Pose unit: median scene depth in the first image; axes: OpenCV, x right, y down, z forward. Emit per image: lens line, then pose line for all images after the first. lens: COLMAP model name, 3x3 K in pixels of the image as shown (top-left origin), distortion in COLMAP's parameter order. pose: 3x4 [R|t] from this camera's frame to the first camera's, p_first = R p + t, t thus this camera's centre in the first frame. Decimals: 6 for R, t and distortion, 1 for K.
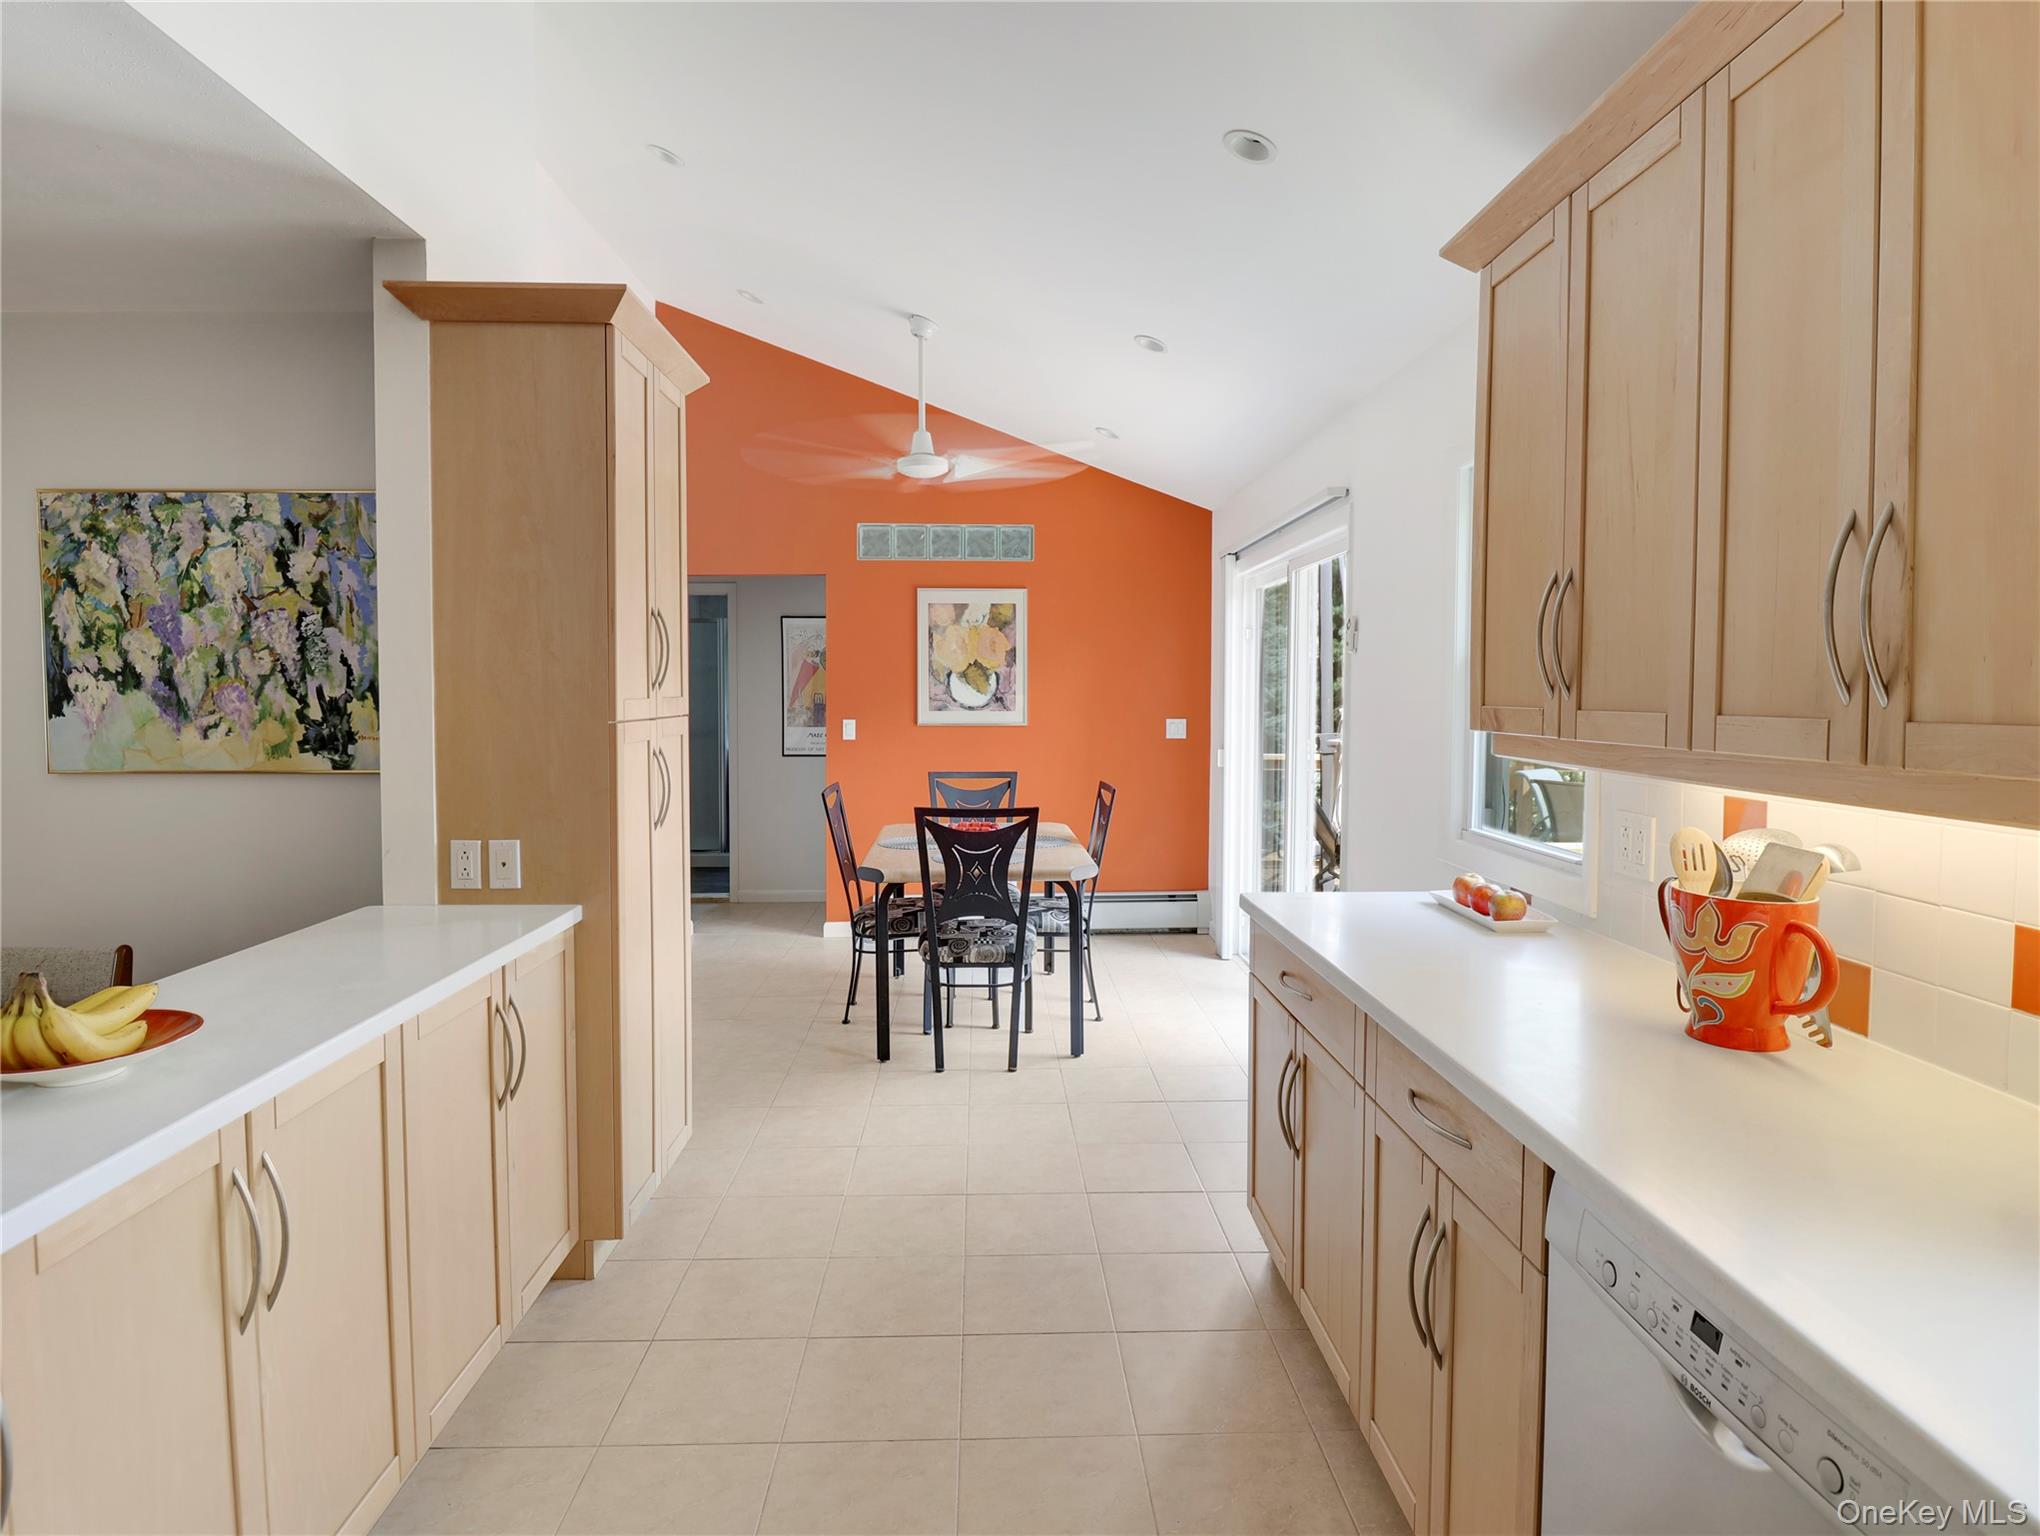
lens RADIAL K [[1098.0, 0, 1020.9], [0, 1098.0, 734.6], [0, 0, 1]] dist [0.001514, -0.015556]
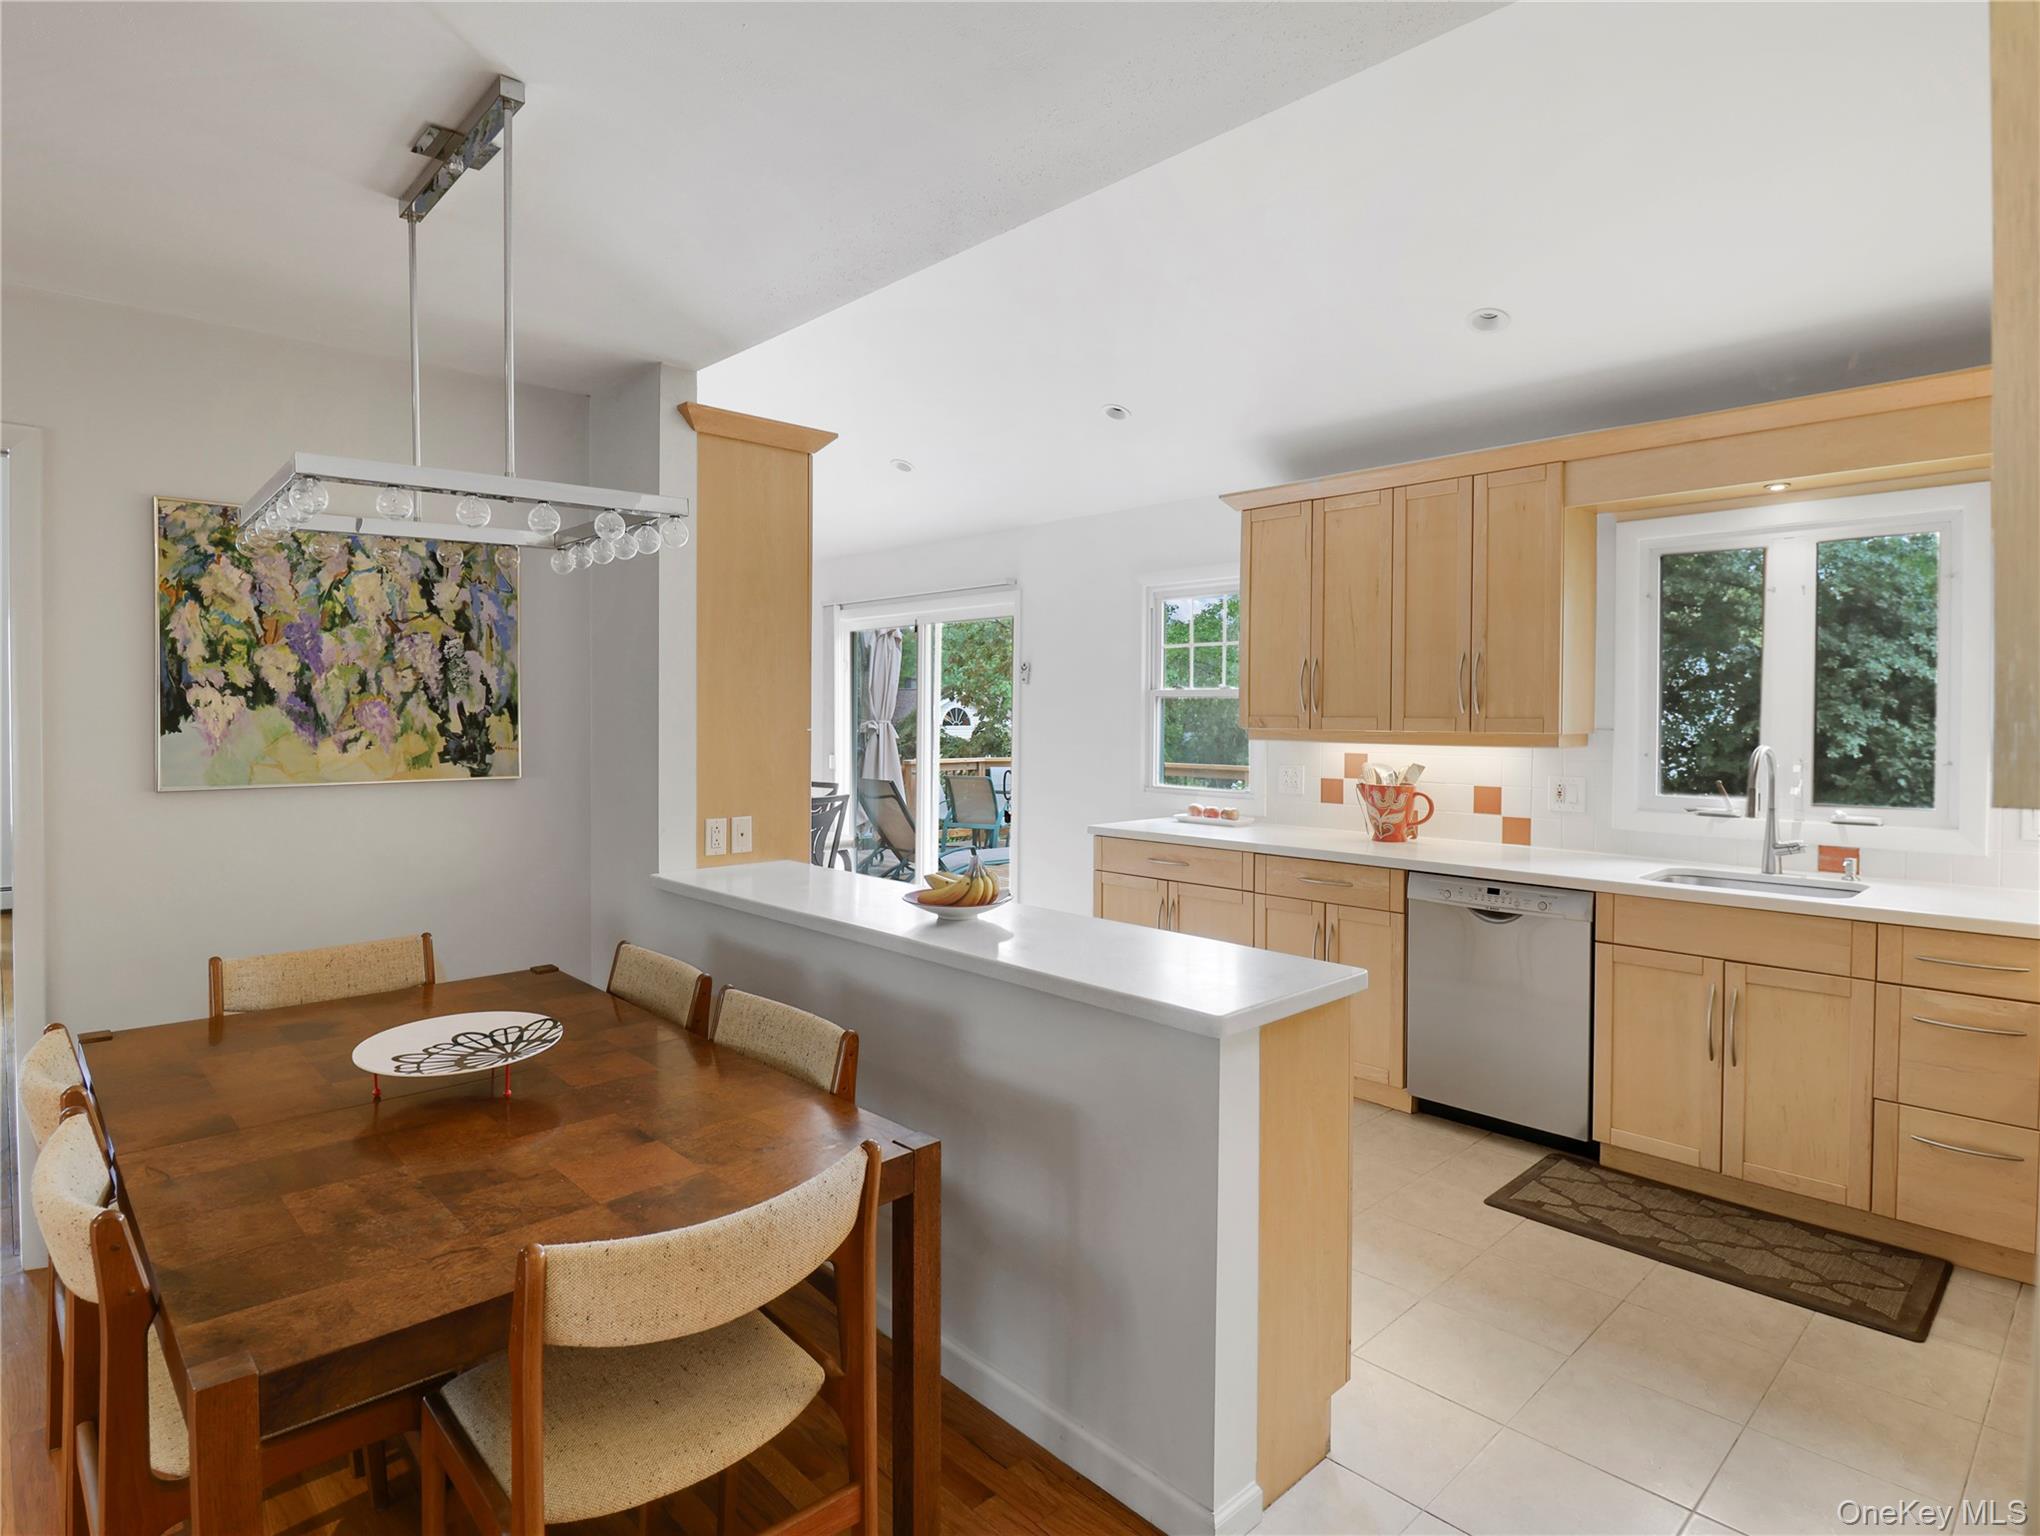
lens RADIAL K [[1098.0, 0, 1020.9], [0, 1098.0, 734.6], [0, 0, 1]] dist [0.001514, -0.015556]
pose [[0.750456, -0.012990, 0.660793, -0.726806], [0.024855, 0.999654, -0.008577, 0.009315], [-0.660453, 0.022860, 0.750520, -0.168027]]
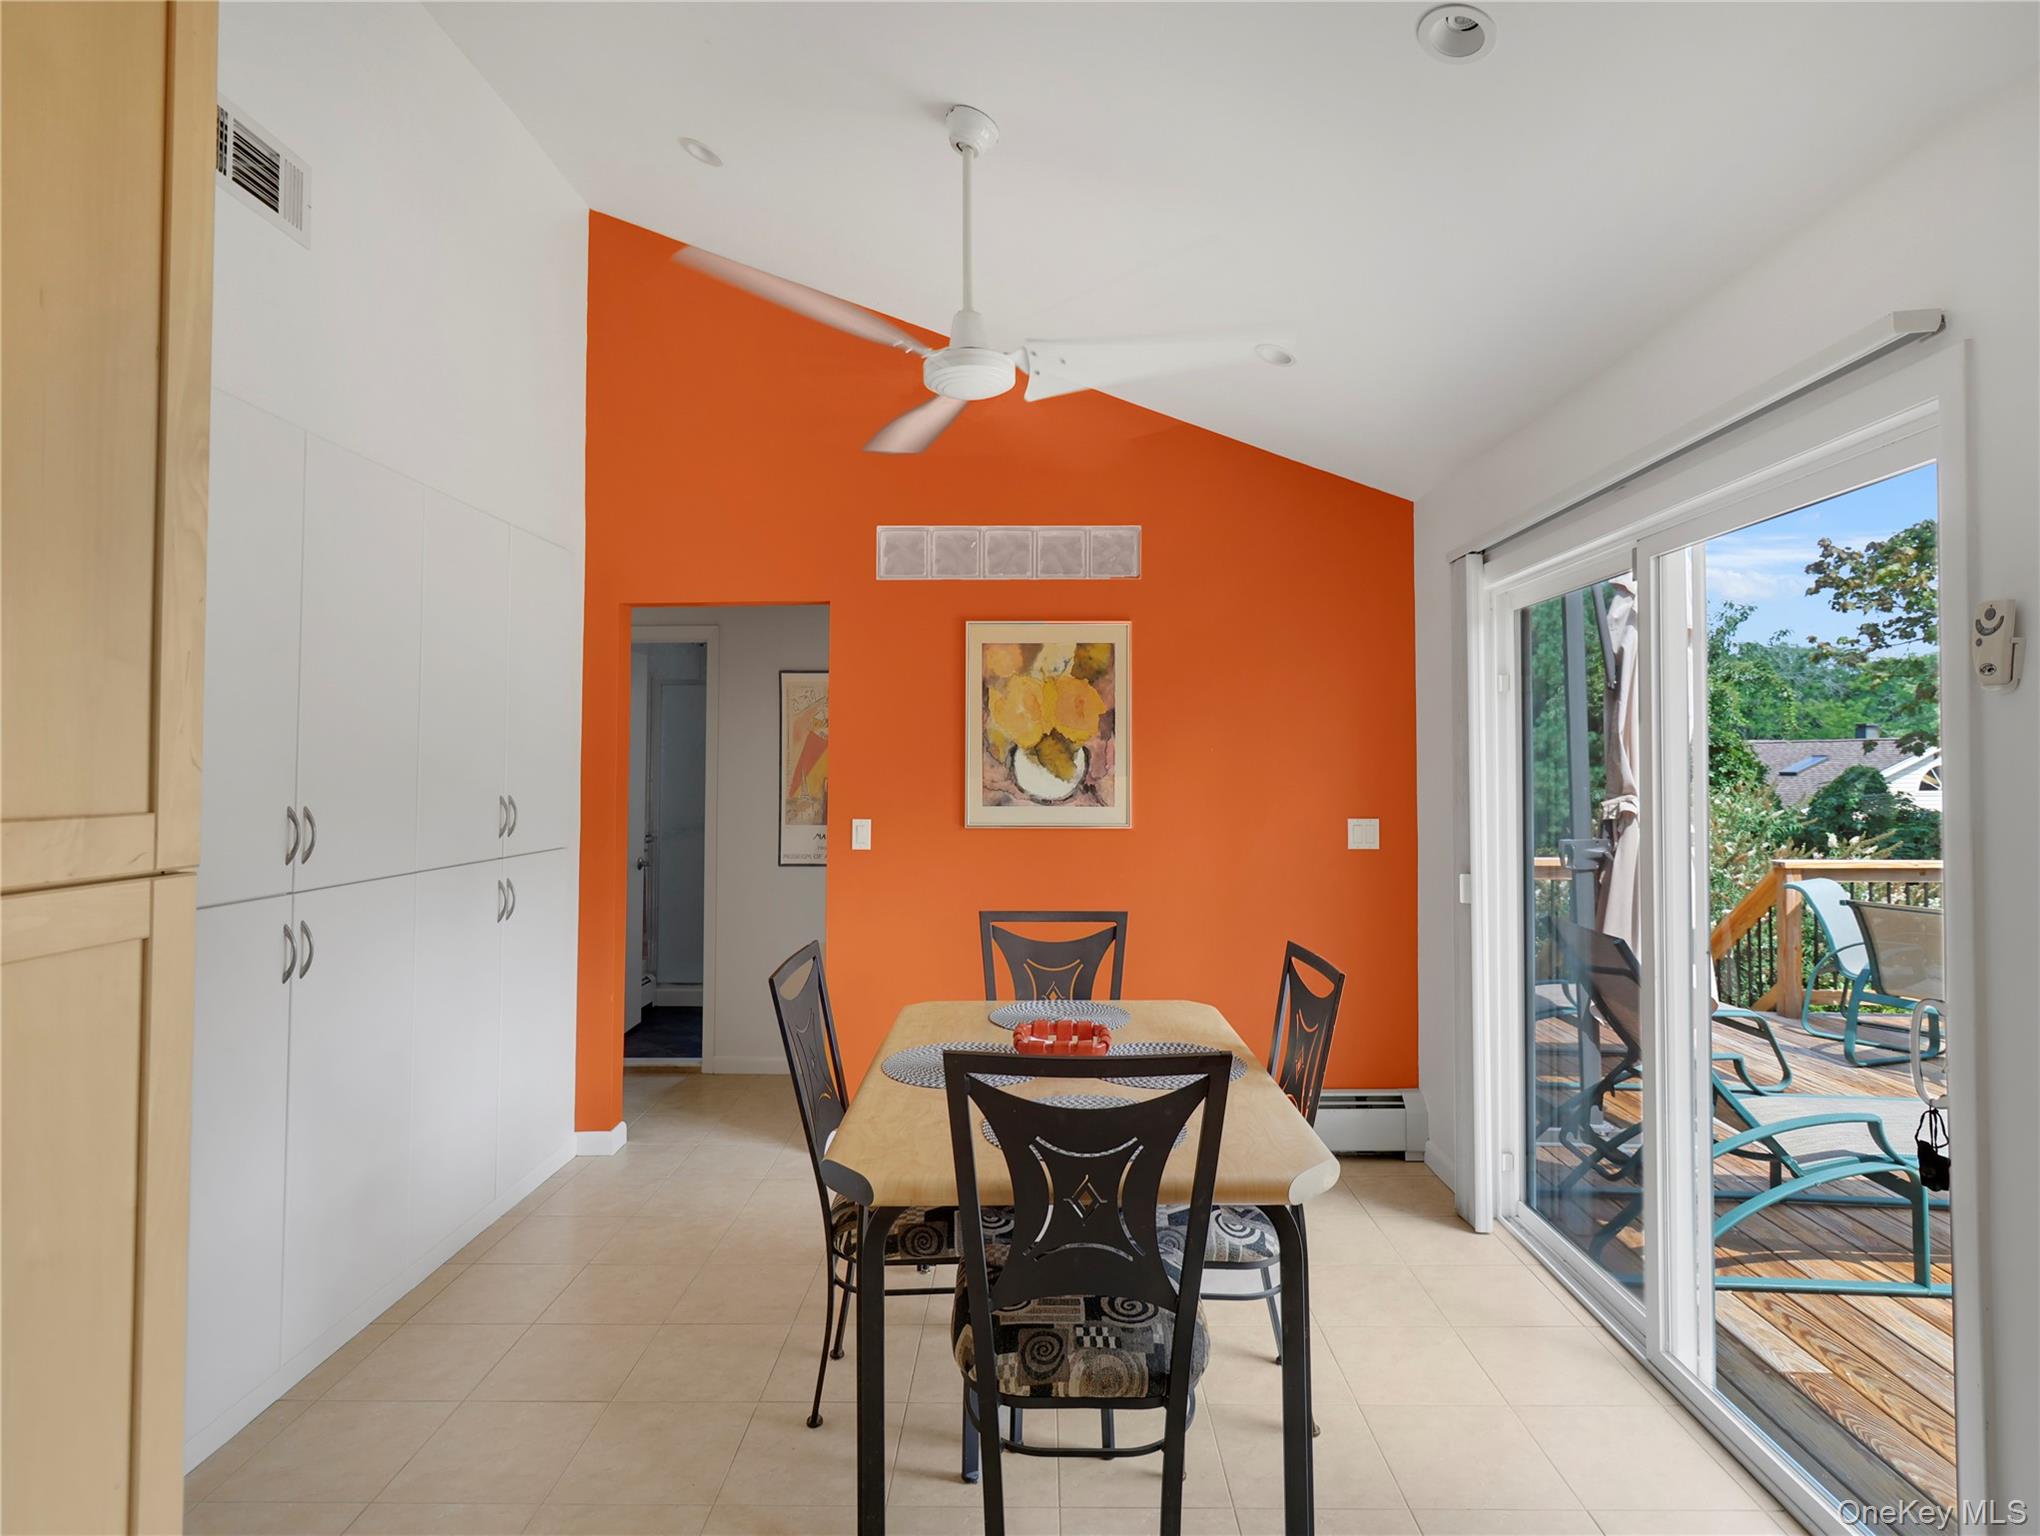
lens RADIAL K [[1071.3, 0, 1019.4], [0, 1071.3, 730.2], [0, 0, 1]] dist [0.000070, -0.017090]
pose [[0.998604, -0.002183, -0.052779, -0.043999], [-0.001946, 0.996946, -0.078065, -0.026745], [0.052789, 0.078059, 0.995550, 0.572451]]
